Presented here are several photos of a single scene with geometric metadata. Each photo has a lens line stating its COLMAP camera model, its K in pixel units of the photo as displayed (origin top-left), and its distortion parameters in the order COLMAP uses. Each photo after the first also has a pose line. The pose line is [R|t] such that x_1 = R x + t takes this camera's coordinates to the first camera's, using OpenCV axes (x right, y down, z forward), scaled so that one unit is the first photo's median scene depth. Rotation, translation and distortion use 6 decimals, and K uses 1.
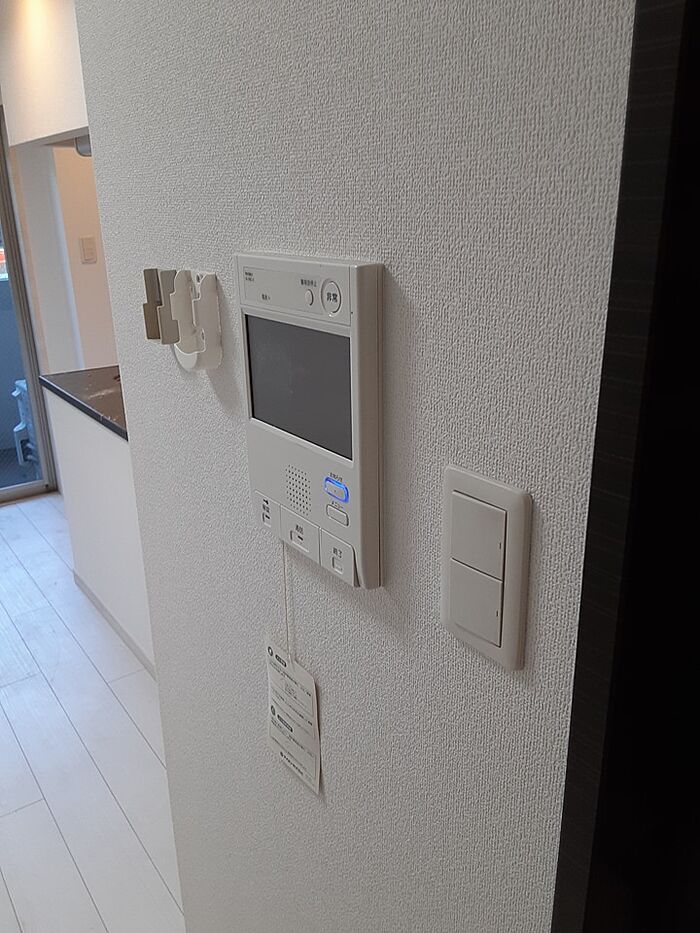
lens RADIAL K [[747.6, 0, 350.0], [0, 747.6, 466.5], [0, 0, 1]] dist [0.045569, -0.003201]
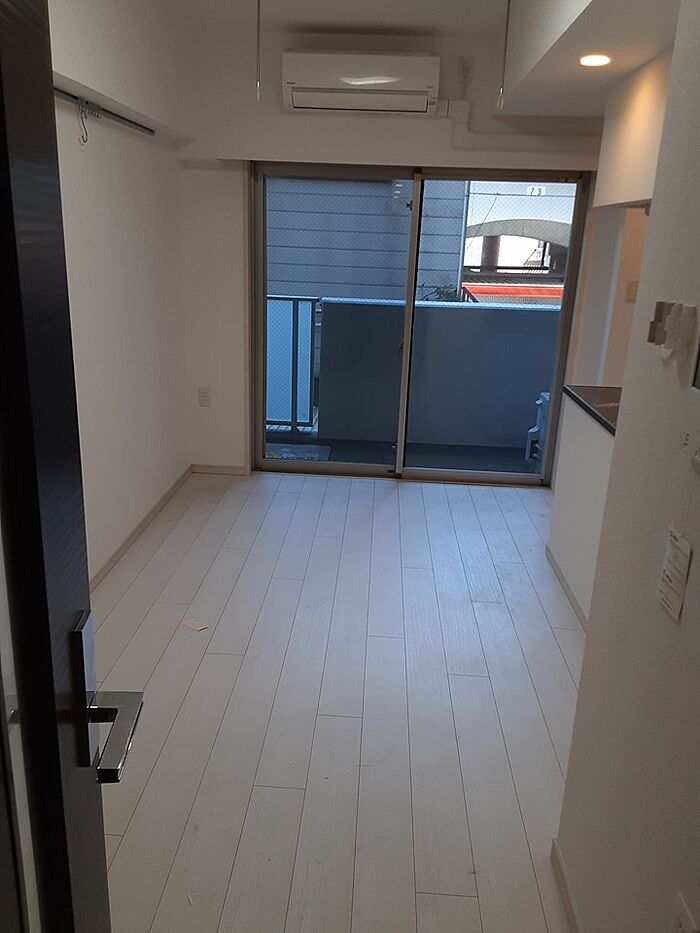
lens RADIAL K [[747.6, 0, 350.0], [0, 747.6, 466.5], [0, 0, 1]] dist [0.045569, -0.003201]
pose [[0.777691, 0.229544, -0.585240, 0.076575], [-0.259888, 0.965069, 0.033171, 0.062875], [0.572411, 0.126300, 0.810181, -0.208655]]
